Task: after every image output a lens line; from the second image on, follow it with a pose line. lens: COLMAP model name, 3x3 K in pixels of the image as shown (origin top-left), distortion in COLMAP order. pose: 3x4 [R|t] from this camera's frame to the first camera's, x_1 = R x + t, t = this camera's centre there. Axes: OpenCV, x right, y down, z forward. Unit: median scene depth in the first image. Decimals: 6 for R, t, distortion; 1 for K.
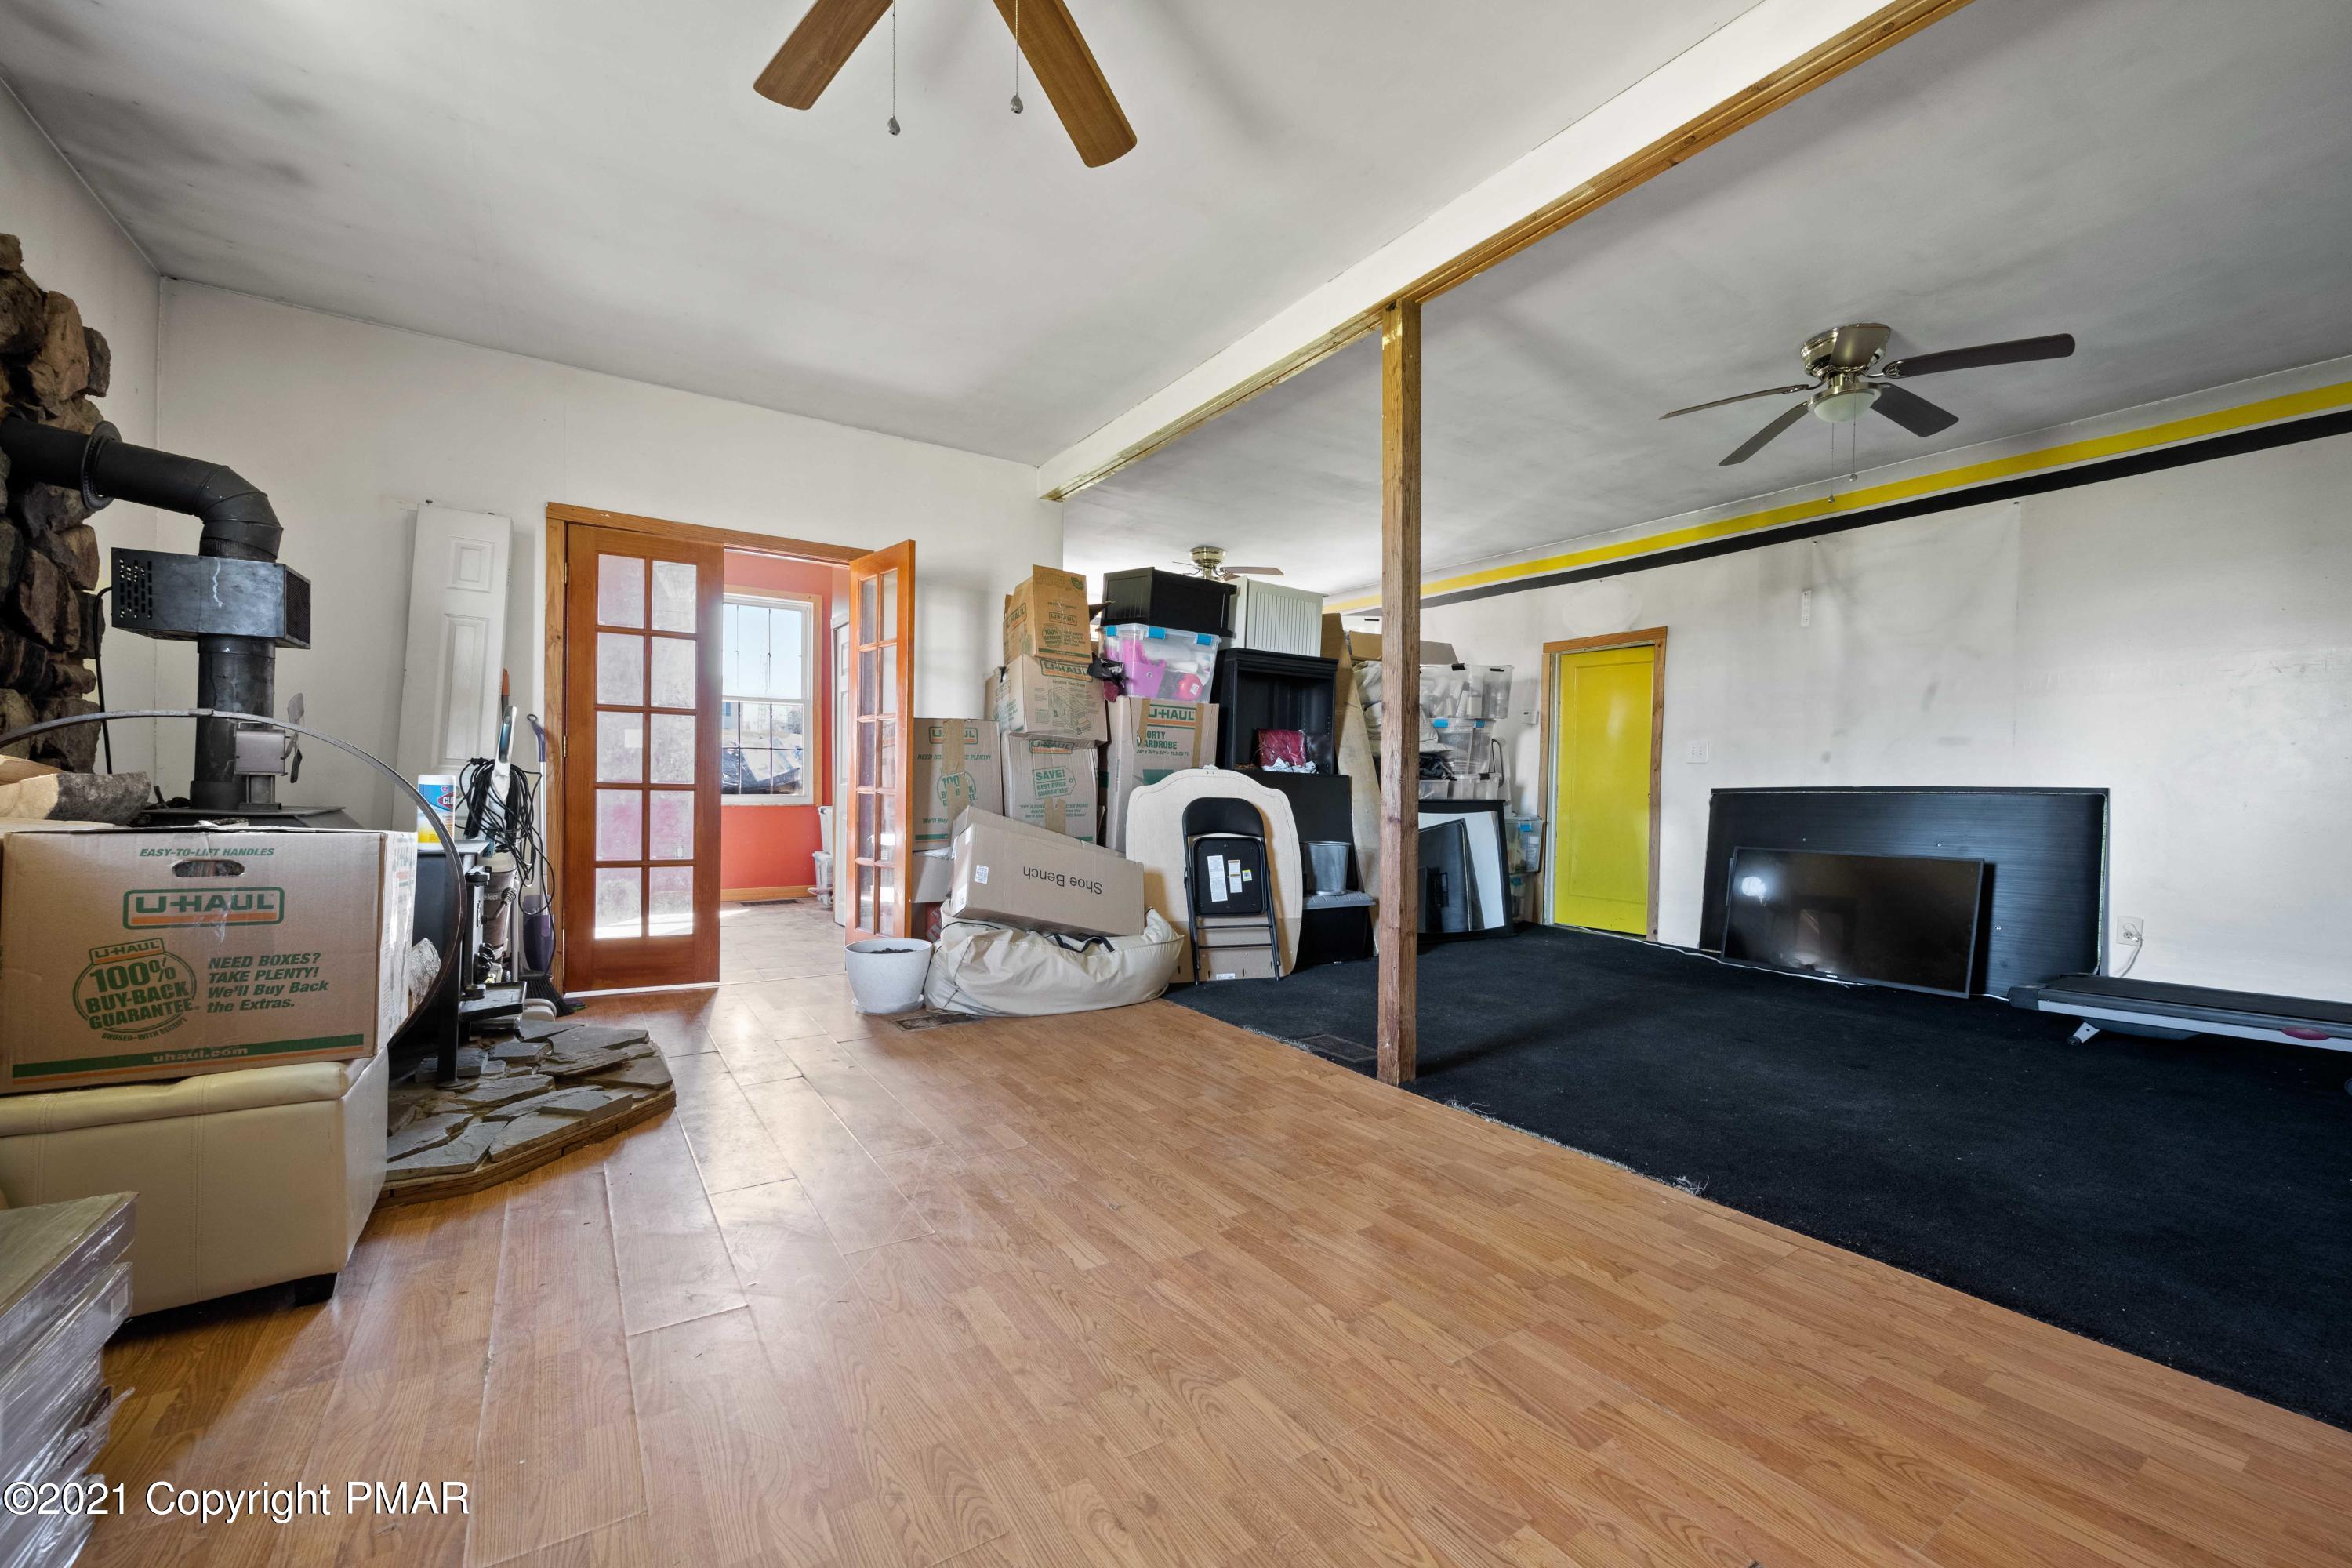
lens RADIAL K [[932.3, 0, 1179.6], [0, 932.3, 793.2], [0, 0, 1]] dist [0.002247, -0.000569]
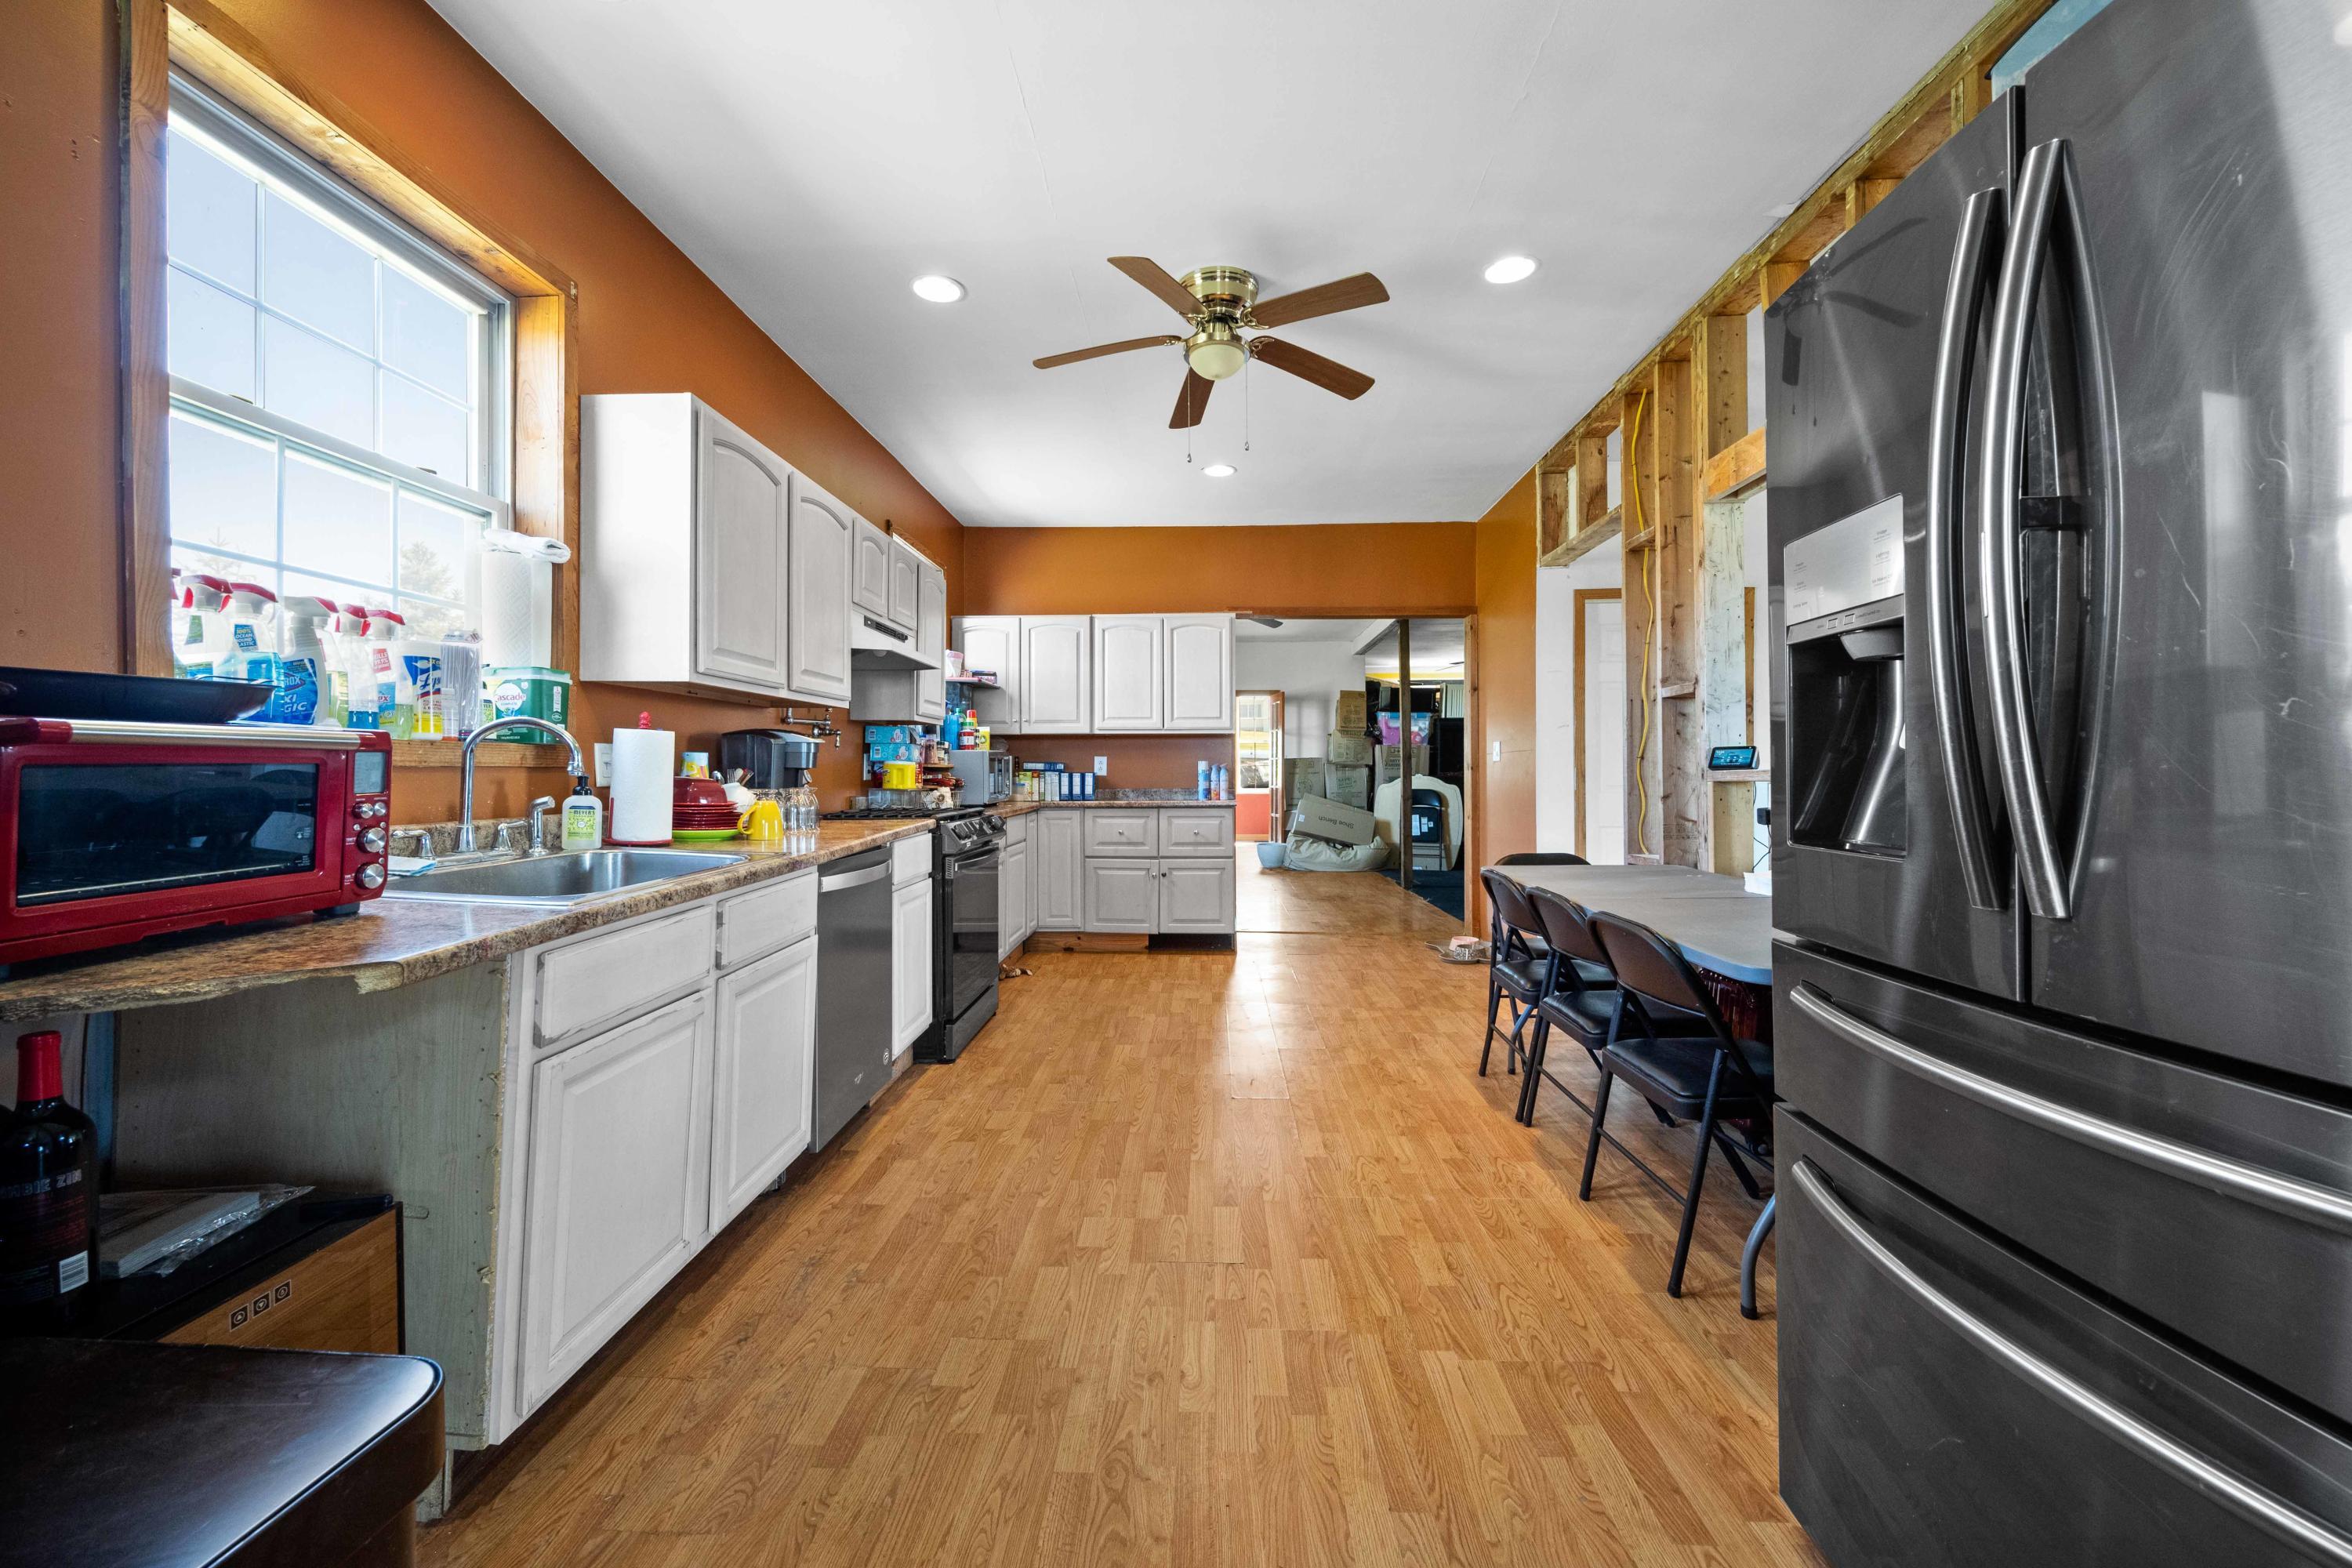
lens RADIAL K [[932.3, 0, 1167.6], [0, 932.3, 776.3], [0, 0, 1]] dist [0.002247, -0.000569]
pose [[0.806555, -0.012838, -0.591020, 1.051741], [0.006720, 0.999899, -0.012548, -0.002484], [0.591122, 0.006149, 0.806559, -1.377343]]
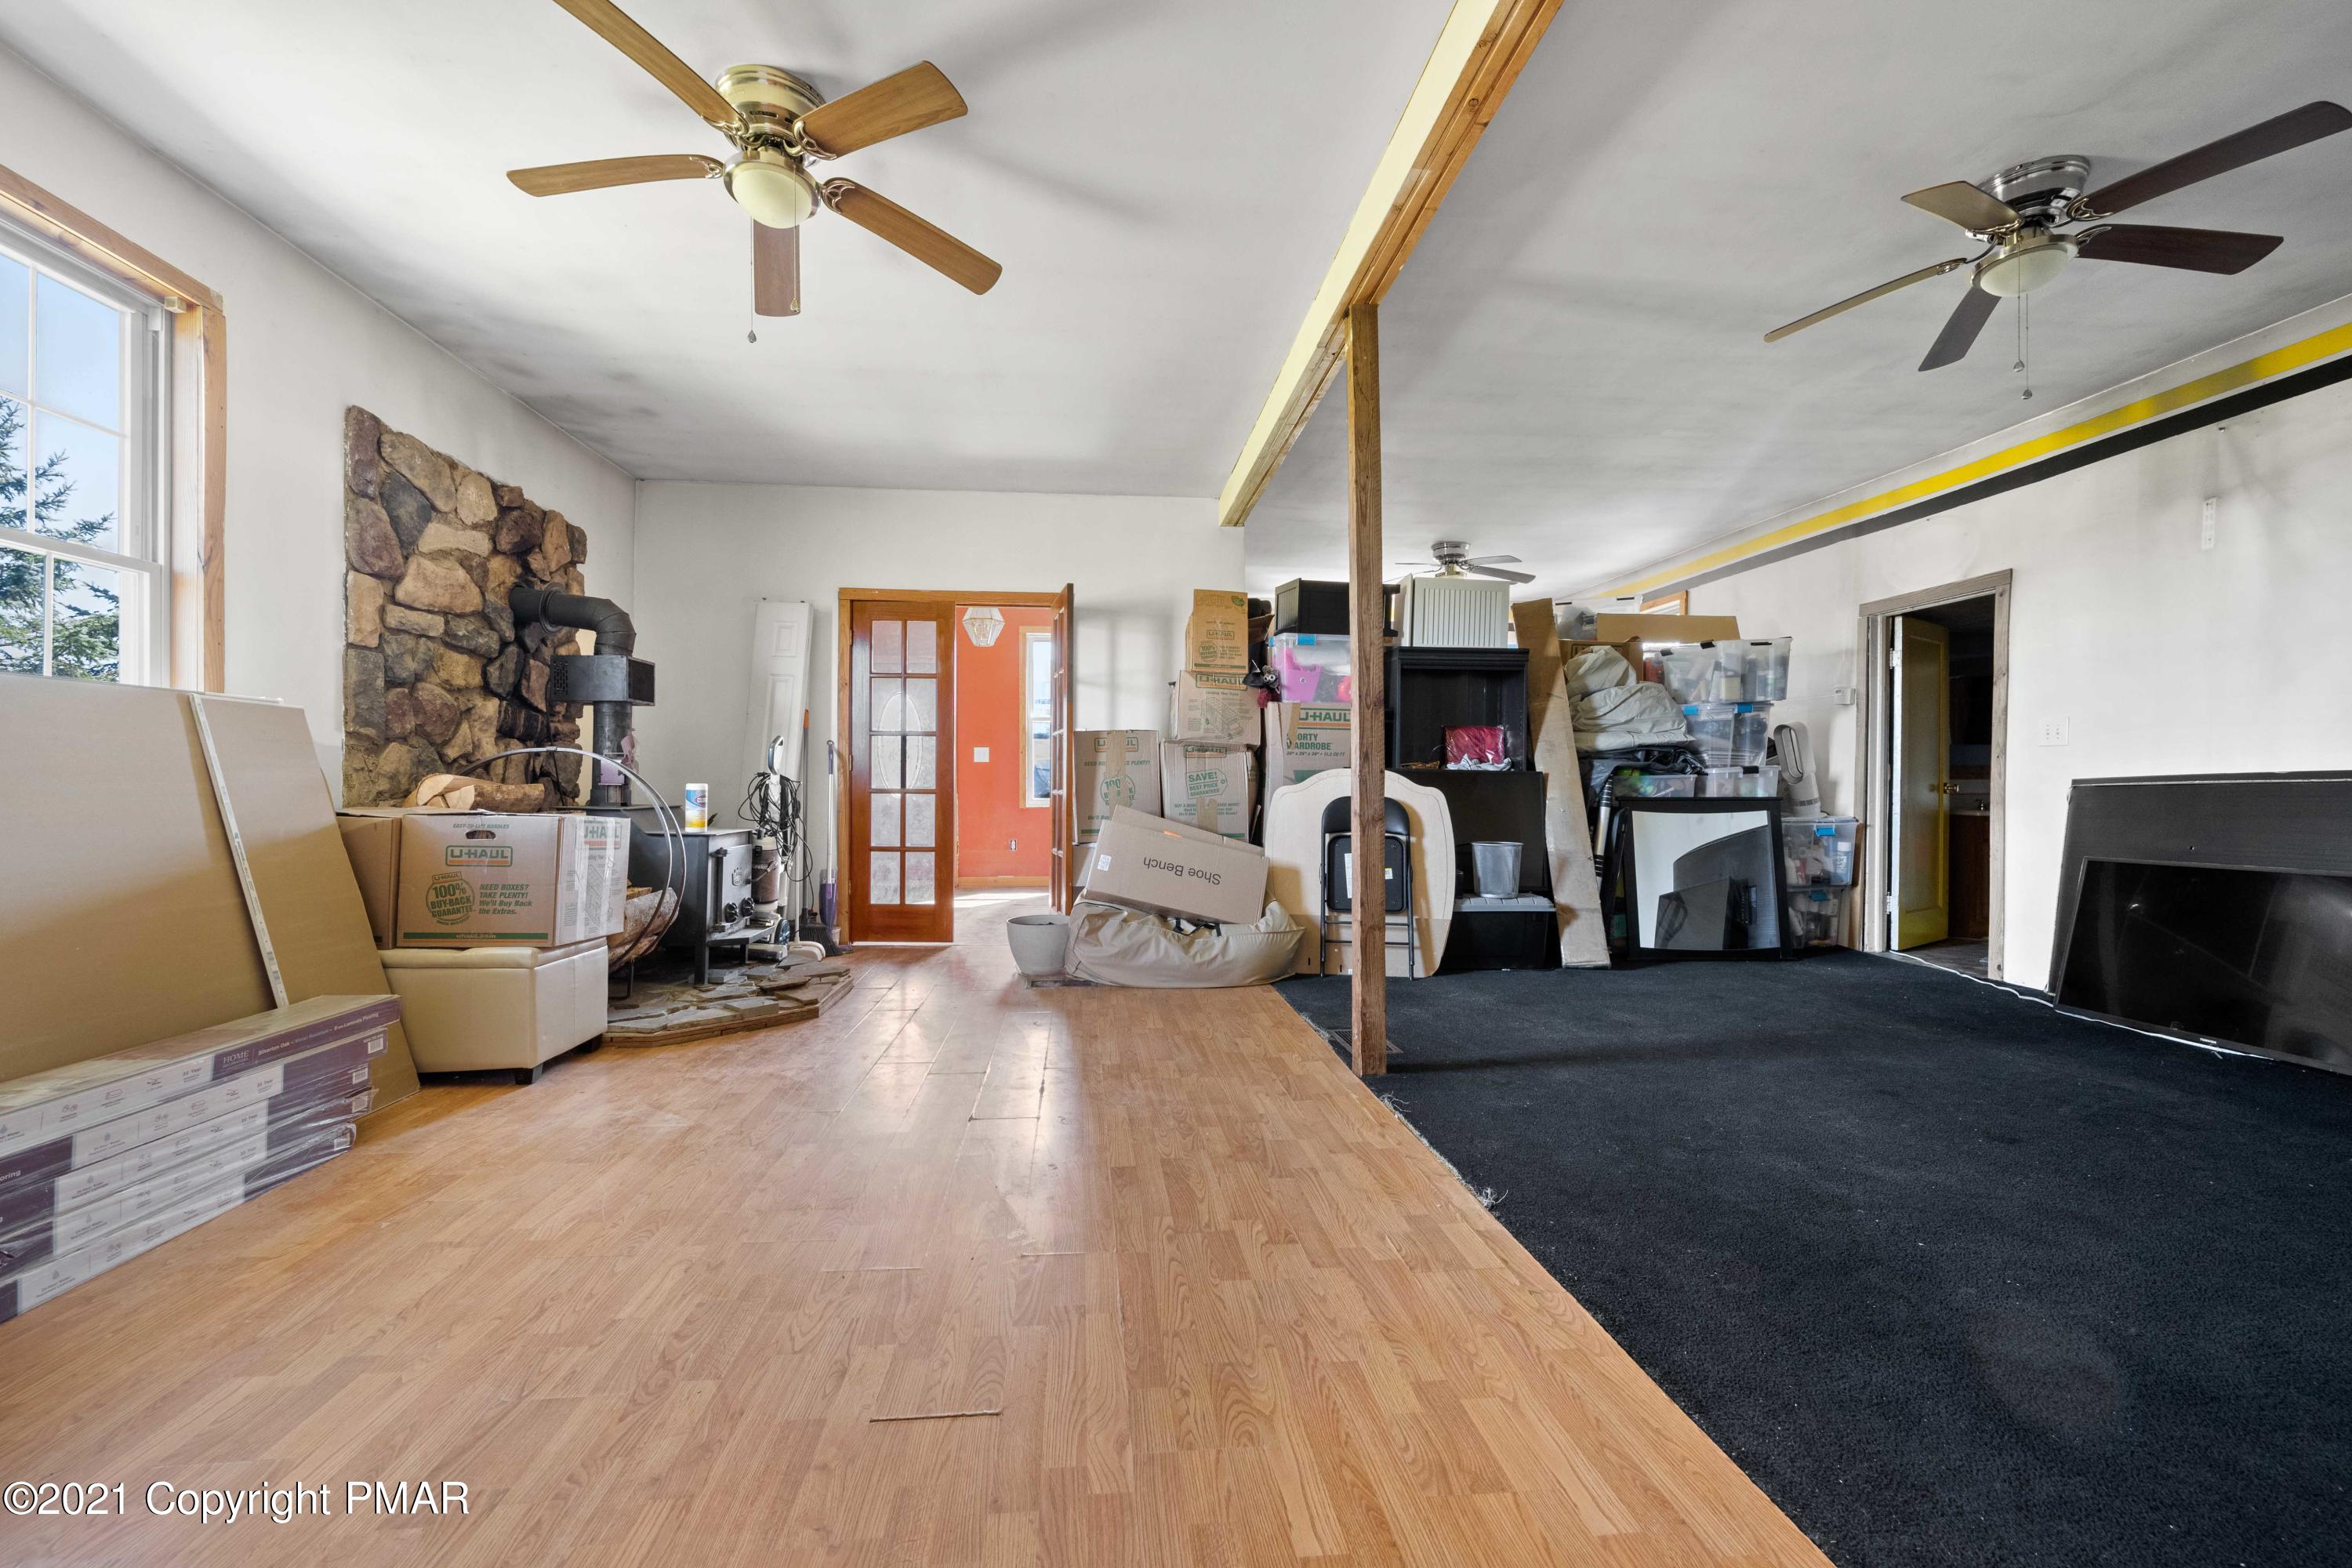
lens RADIAL K [[932.3, 0, 1177.5], [0, 932.3, 785.4], [0, 0, 1]] dist [0.002247, -0.000569]
pose [[0.883777, -0.014284, -0.467690, 0.412951], [0.007472, 0.999837, -0.016417, 0.009687], [0.467849, 0.011015, 0.883740, 0.008382]]
